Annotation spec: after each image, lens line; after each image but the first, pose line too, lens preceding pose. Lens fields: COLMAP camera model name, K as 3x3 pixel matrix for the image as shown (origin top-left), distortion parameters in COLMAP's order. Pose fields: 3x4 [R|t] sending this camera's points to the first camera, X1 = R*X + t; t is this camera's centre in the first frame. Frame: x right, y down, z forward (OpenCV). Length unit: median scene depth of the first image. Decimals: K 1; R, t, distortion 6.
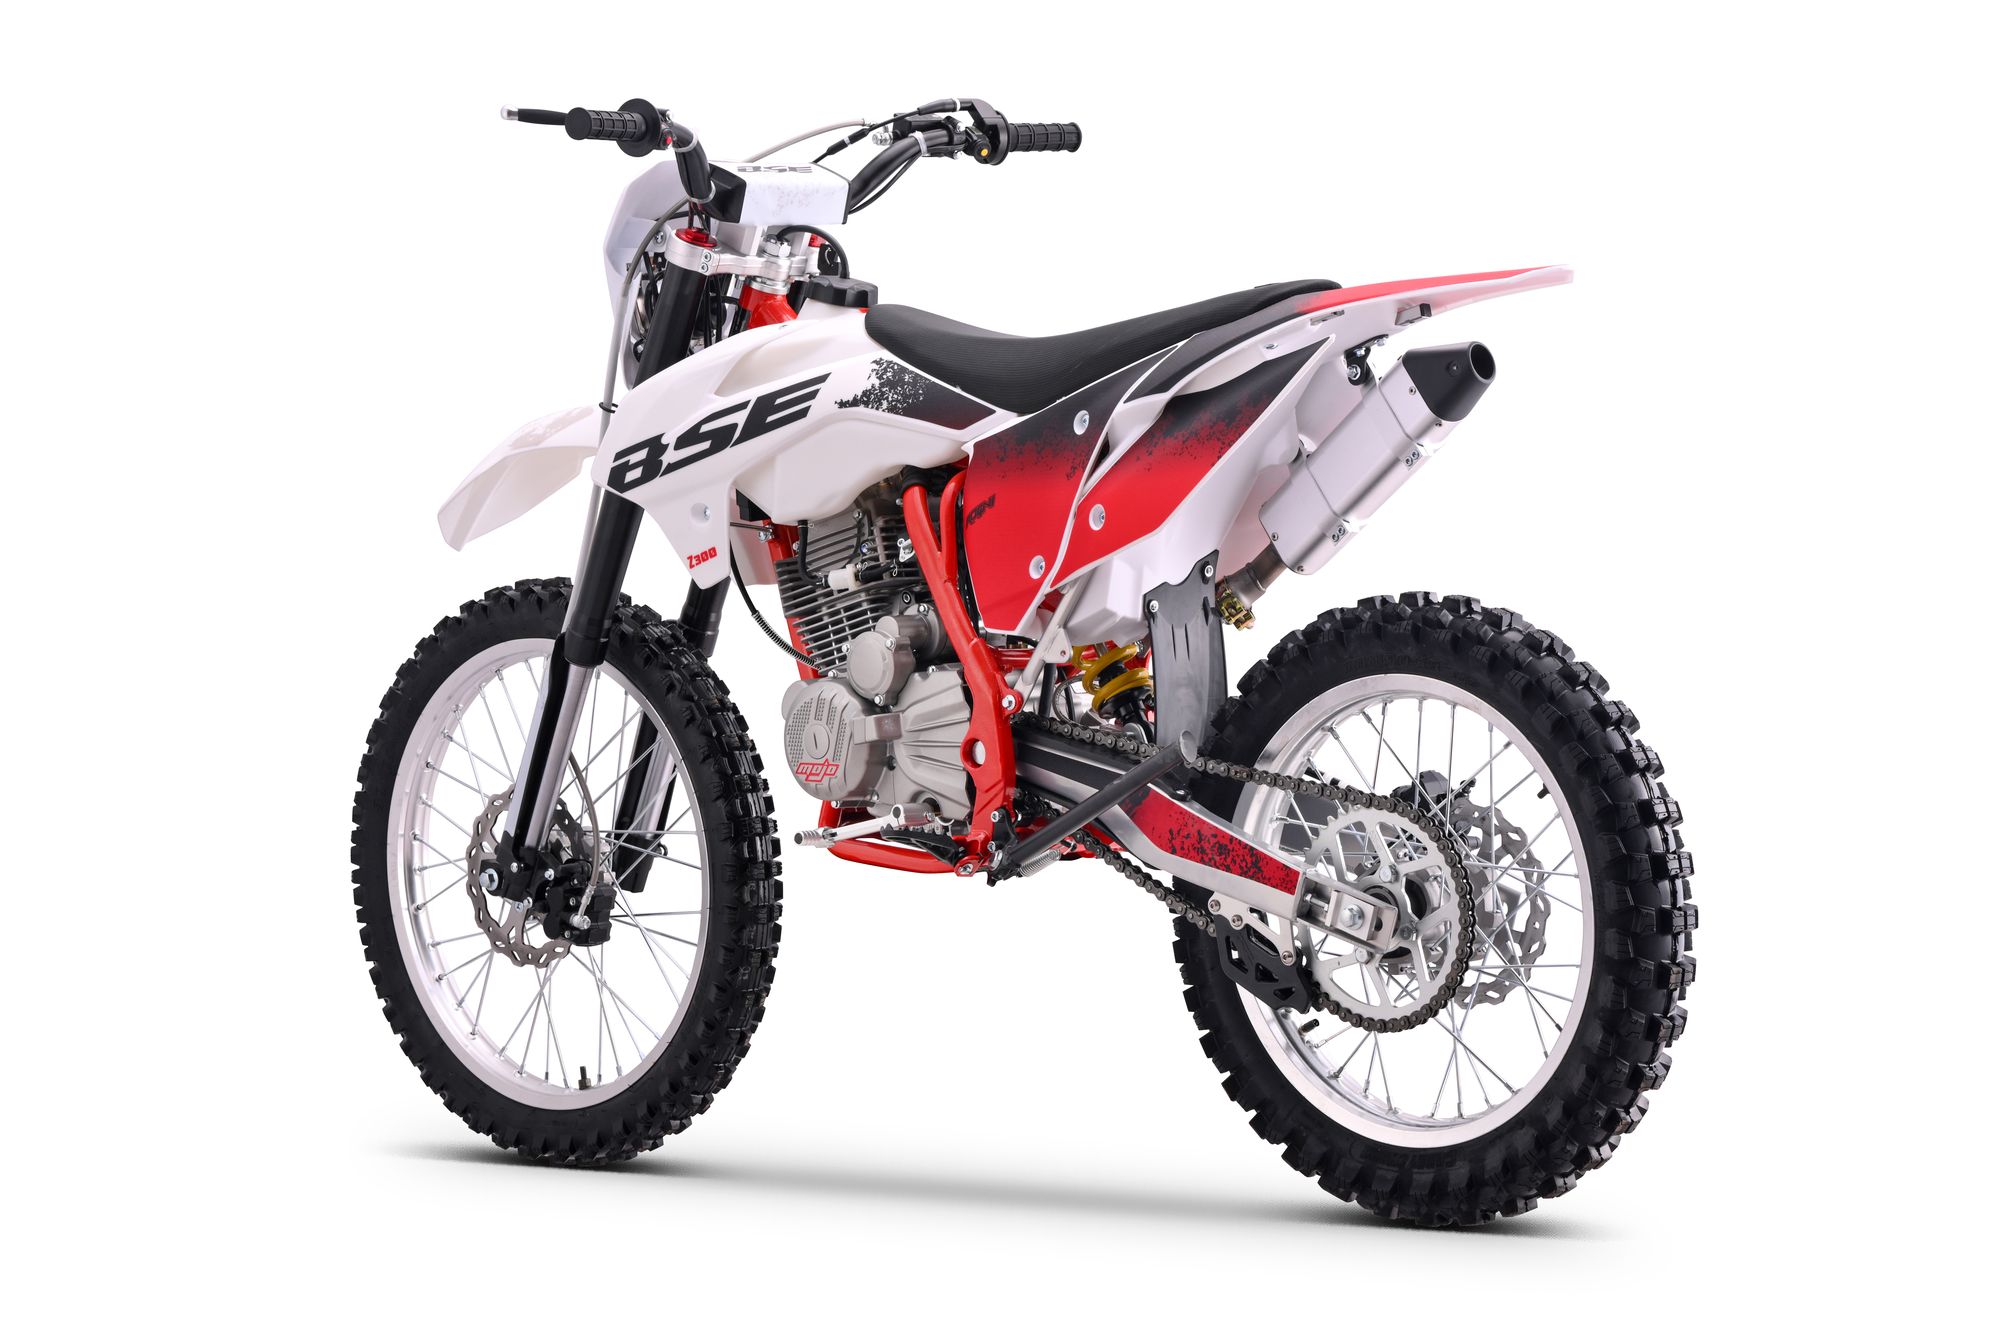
lens RADIAL K [[5673.7, 0, 1000.0], [0, 5673.7, 666.5], [0, 0, 1]] dist [0.369020, -0.084408]
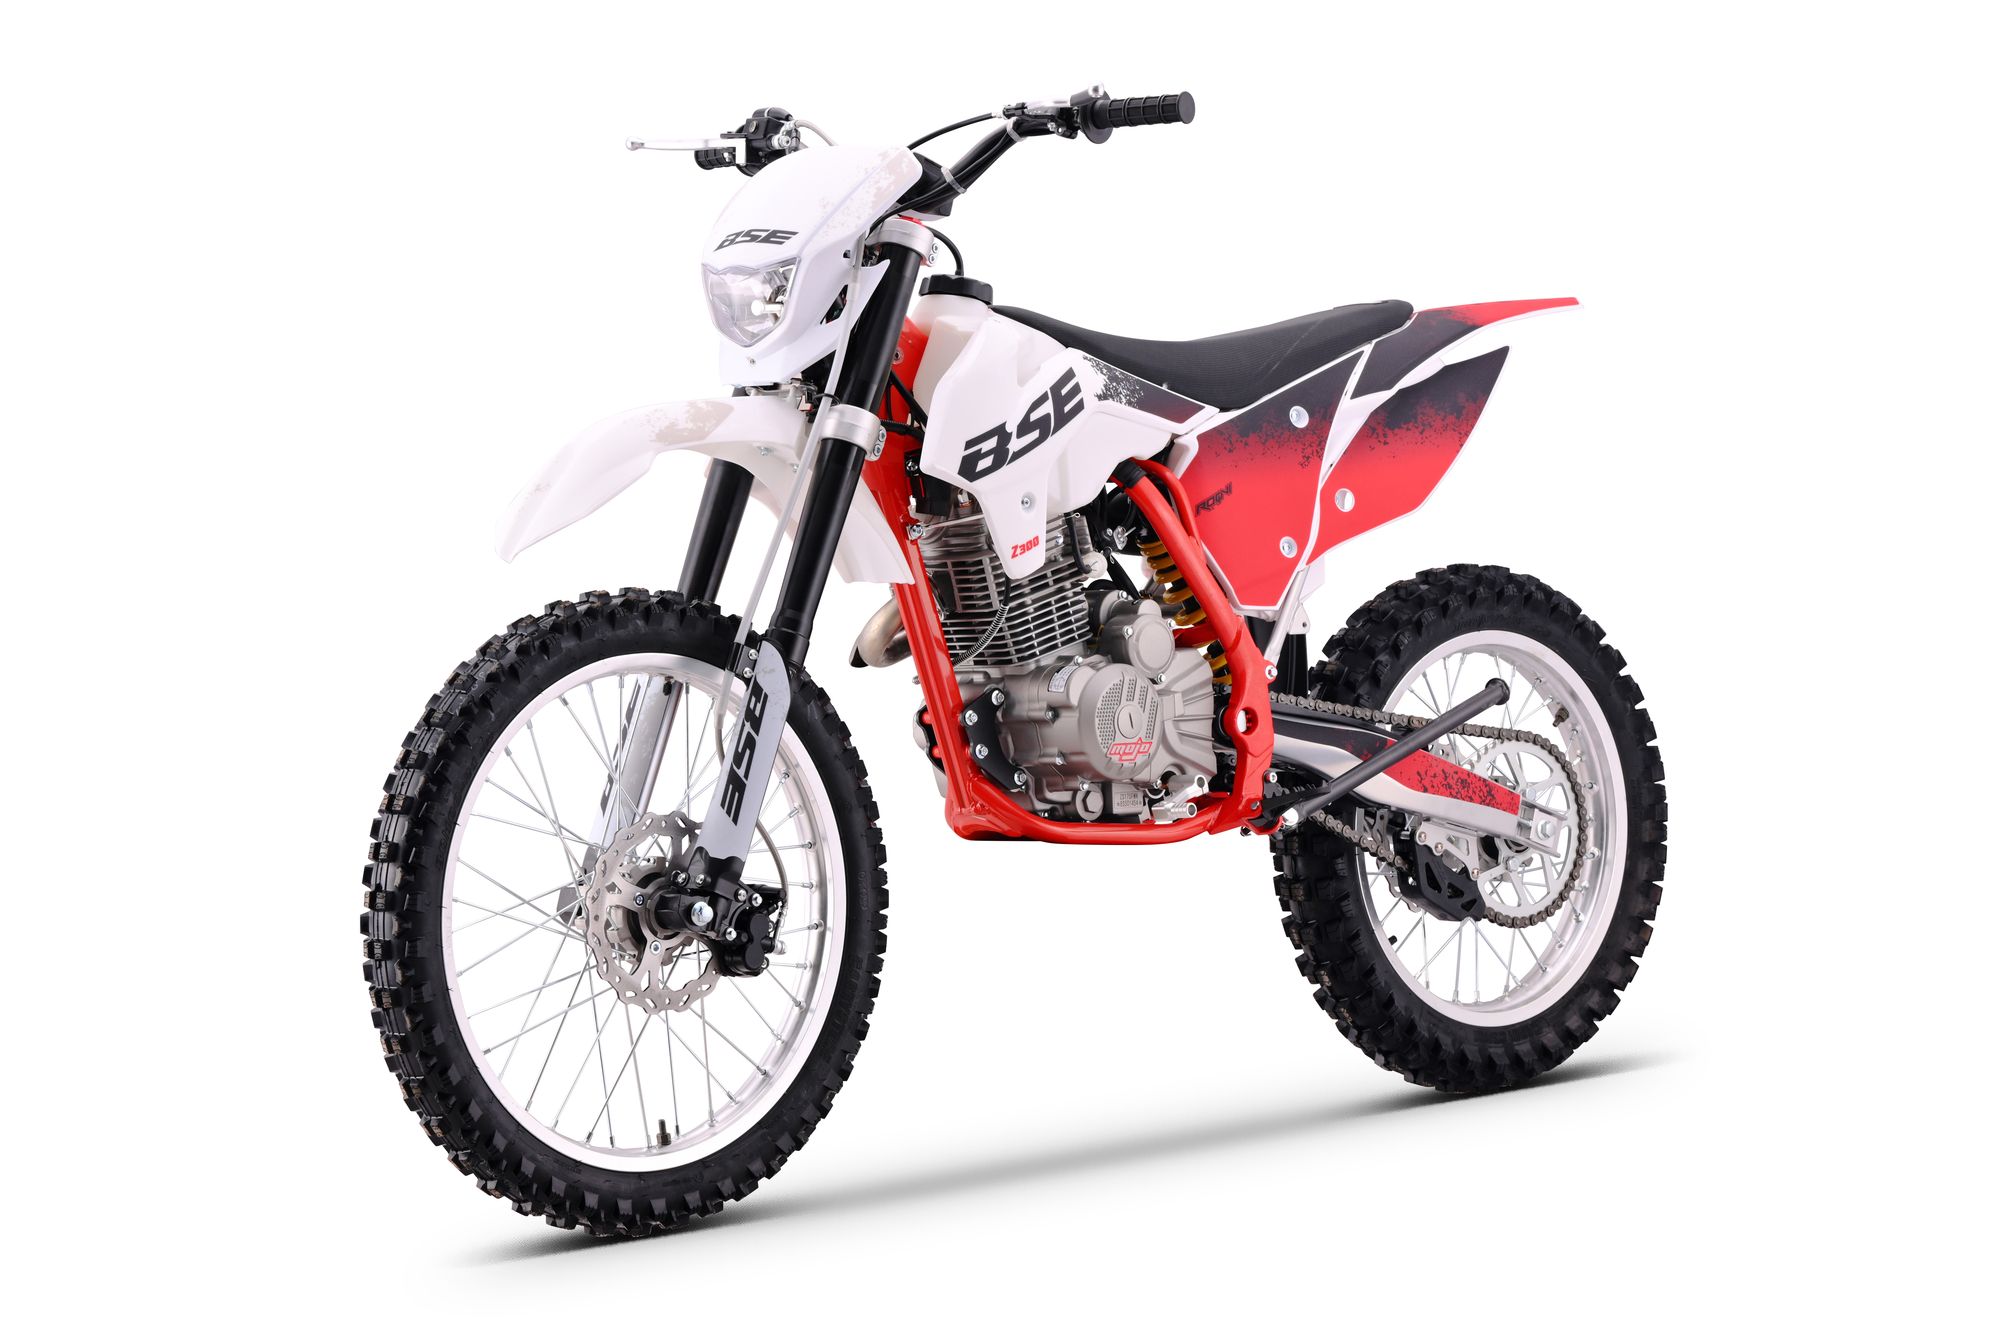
lens RADIAL K [[5673.7, 0, 1000.0], [0, 5673.7, 666.5], [0, 0, 1]] dist [0.369020, -0.084408]
pose [[0.087038, -0.003225, 0.996200, -1.059385], [0.075681, 0.997126, -0.003384, 0.004854], [-0.993326, 0.075688, 0.087032, 0.931666]]
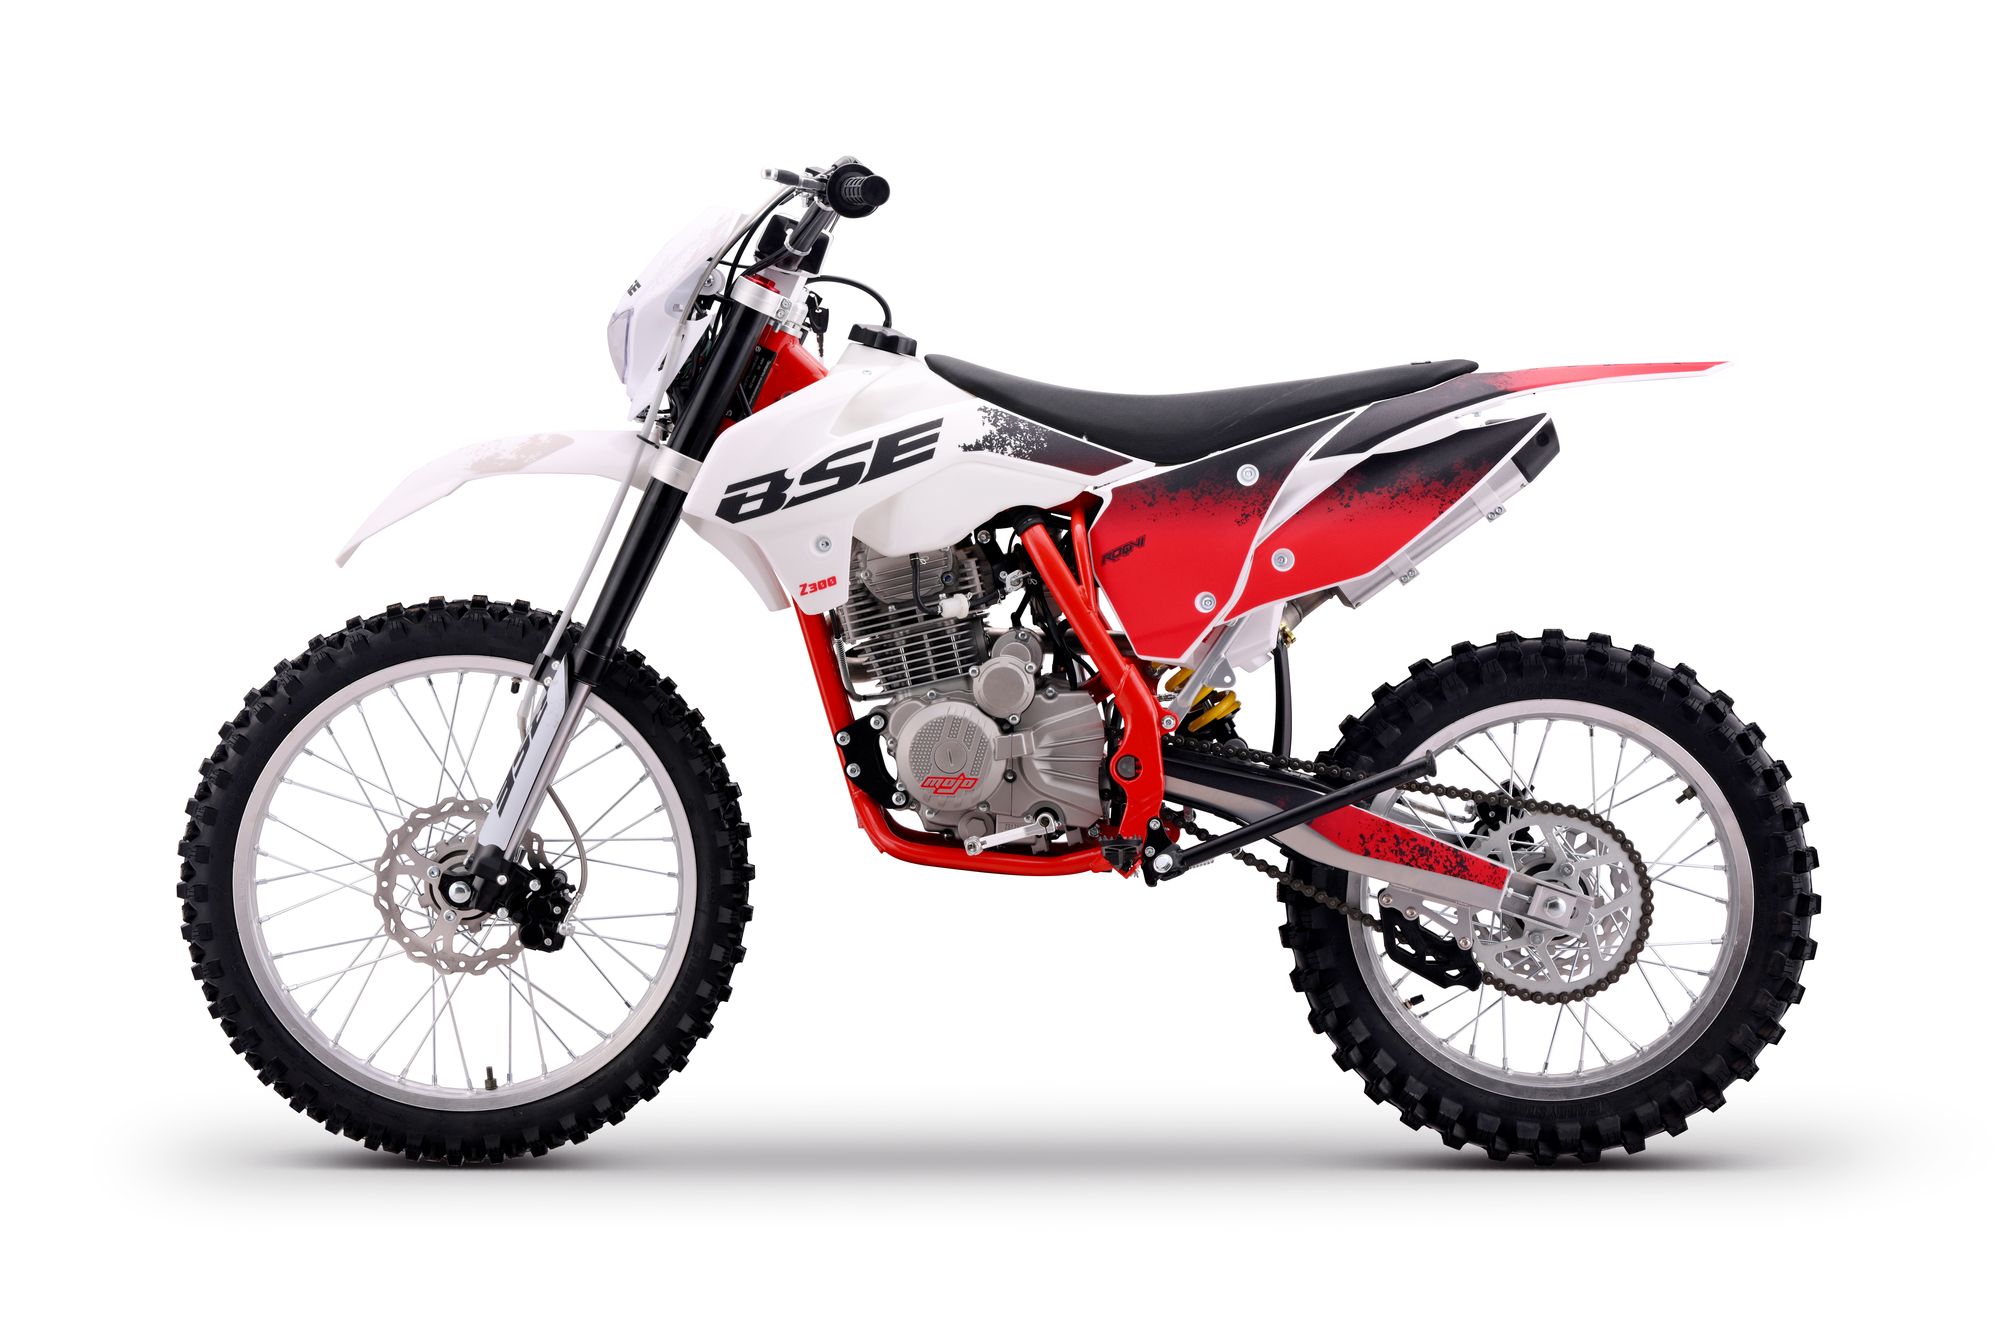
lens RADIAL K [[5673.7, 0, 1000.0], [0, 5673.7, 666.5], [0, 0, 1]] dist [0.369020, -0.084408]
pose [[0.759015, -0.000391, 0.651074, -0.732319], [-0.008851, 0.999901, 0.010920, -0.016171], [-0.651013, -0.014051, 0.758936, 0.168202]]
